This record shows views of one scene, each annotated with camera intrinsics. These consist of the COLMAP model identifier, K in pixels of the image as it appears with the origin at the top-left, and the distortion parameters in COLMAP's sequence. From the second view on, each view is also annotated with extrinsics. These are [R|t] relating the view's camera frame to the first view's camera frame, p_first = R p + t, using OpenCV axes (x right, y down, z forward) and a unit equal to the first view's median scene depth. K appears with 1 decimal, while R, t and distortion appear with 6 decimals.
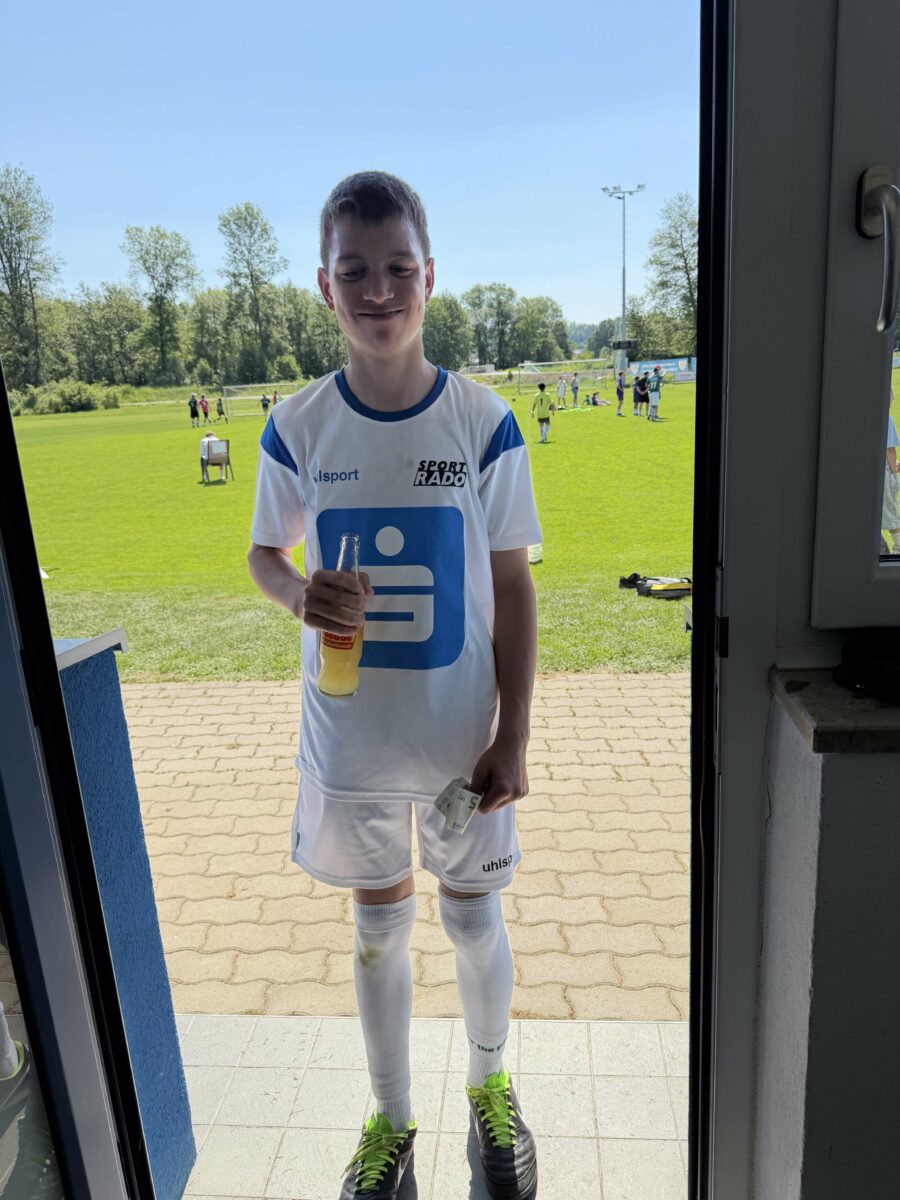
lens RADIAL K [[863.5, 0, 450.0], [0, 863.5, 600.0], [0, 0, 1]] dist [-0.008387, -0.005399]
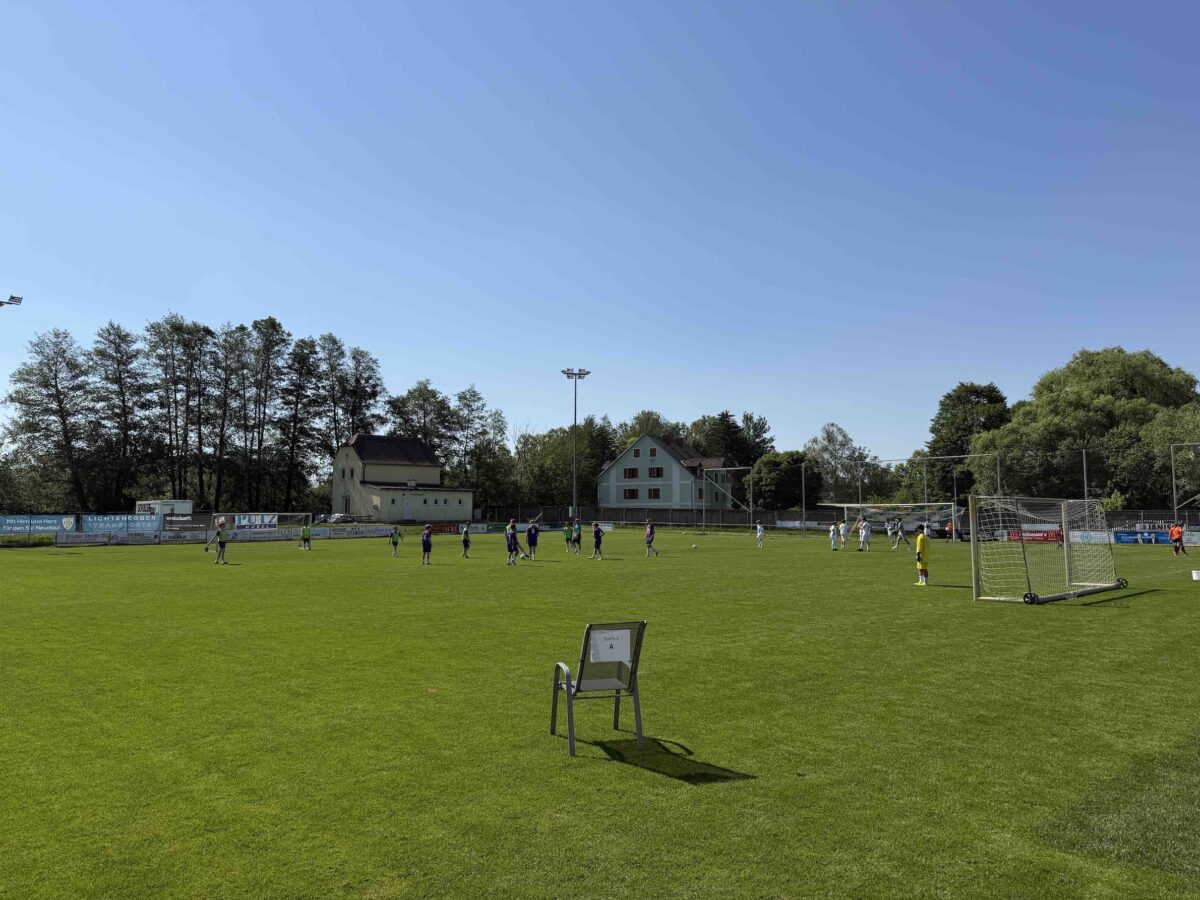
lens RADIAL K [[837.0, 0, 631.1], [0, 837.0, 452.0], [0, 0, 1]] dist [-0.000910, -0.002405]
pose [[0.636257, 0.117367, 0.762497, 0.010574], [0.162742, 0.945700, -0.281365, -0.029427], [-0.754116, 0.303111, 0.582608, 0.120015]]
